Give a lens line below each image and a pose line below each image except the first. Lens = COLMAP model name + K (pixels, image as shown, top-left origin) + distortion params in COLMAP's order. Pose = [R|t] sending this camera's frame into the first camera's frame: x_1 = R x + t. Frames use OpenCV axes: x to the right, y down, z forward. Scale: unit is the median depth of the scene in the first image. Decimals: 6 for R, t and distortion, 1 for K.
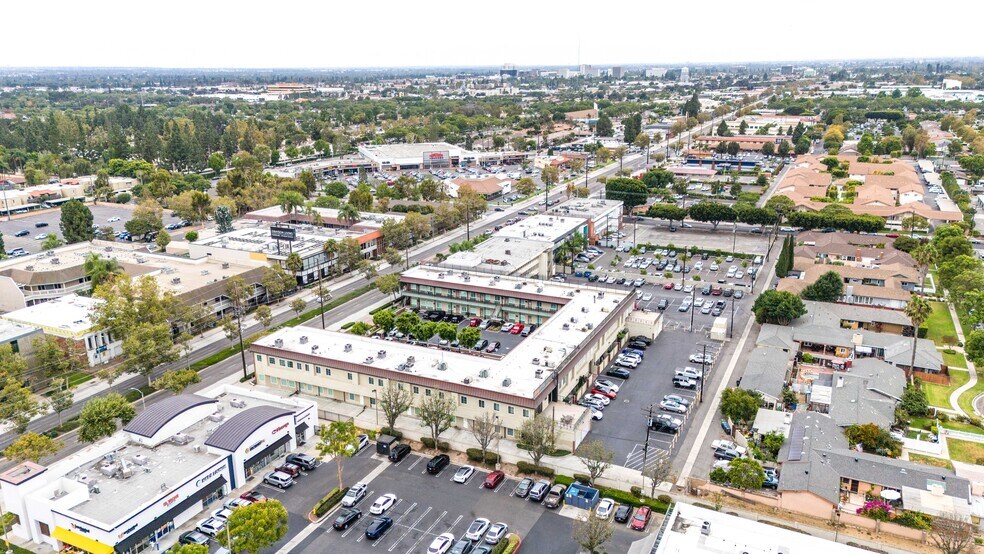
lens RADIAL K [[723.8, 0, 489.6], [0, 723.8, 275.8], [0, 0, 1]] dist [0.074297, -0.030135]
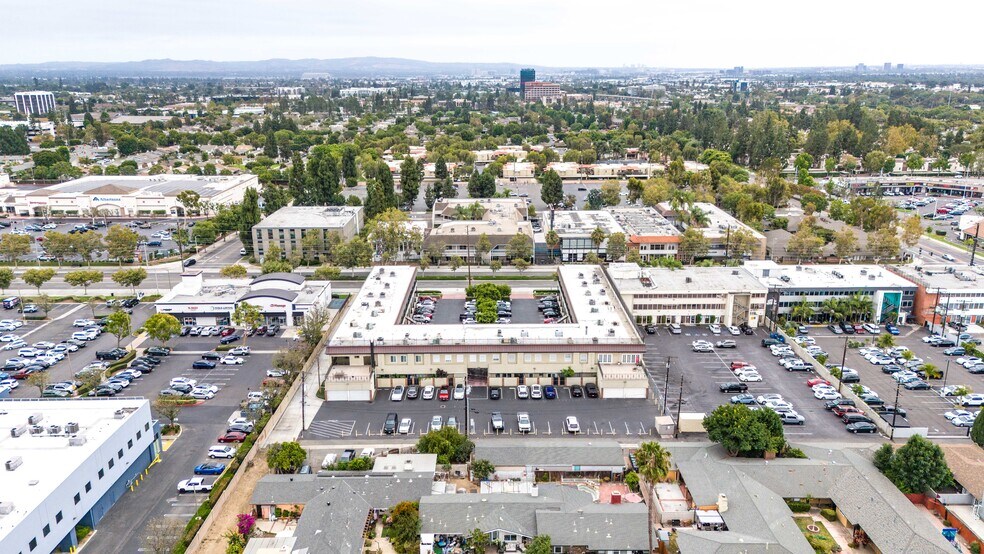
lens RADIAL K [[723.8, 0, 492.4], [0, 723.8, 274.7], [0, 0, 1]] dist [0.074297, -0.030135]
pose [[0.452242, 0.250532, -0.855985, 0.868969], [-0.248424, 0.957140, 0.148889, -0.140414], [0.856599, 0.145313, 0.495098, 0.429378]]
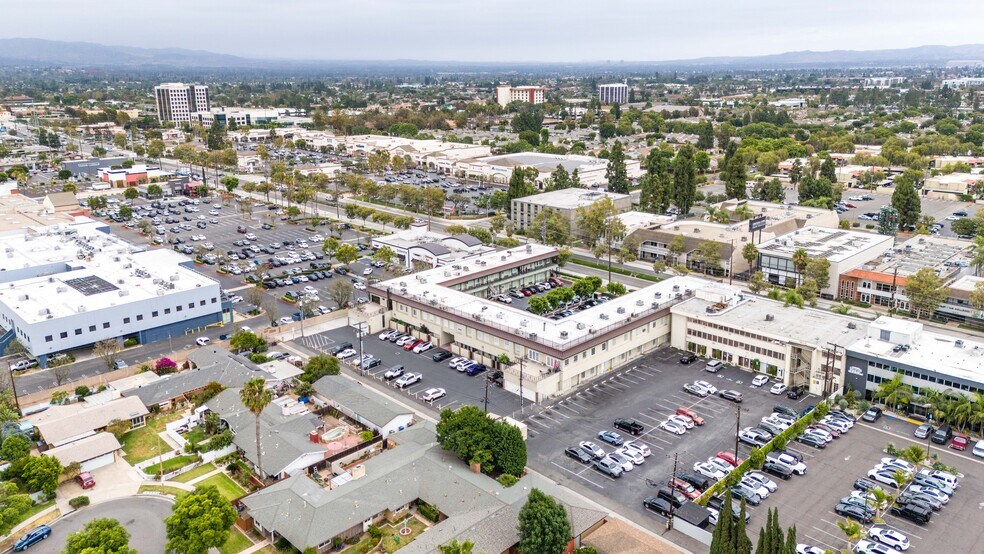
lens RADIAL K [[723.8, 0, 491.8], [0, 723.8, 277.2], [0, 0, 1]] dist [0.074297, -0.030135]
pose [[-0.319348, 0.277609, -0.906063, 0.977974], [-0.251787, 0.896904, 0.363547, -0.334514], [0.913576, 0.344233, -0.216526, 1.114054]]
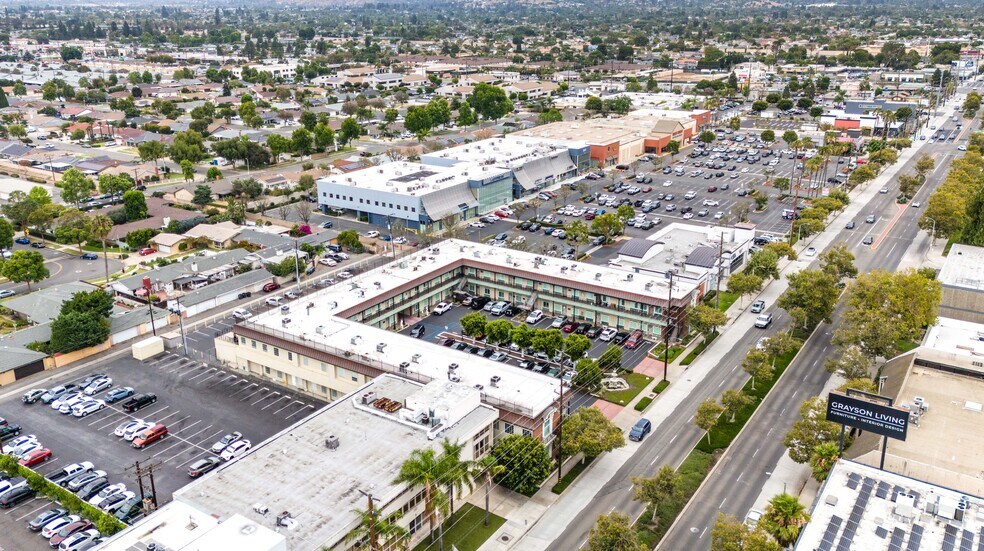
lens RADIAL K [[795.6, 0, 474.6], [0, 795.6, 238.2], [0, 0, 1]] dist [0.083600, -0.031863]
pose [[-0.989590, -0.020155, 0.142498, -0.149130], [0.060114, 0.841740, 0.536526, -0.491809], [-0.130760, 0.539507, -0.831766, 1.661044]]
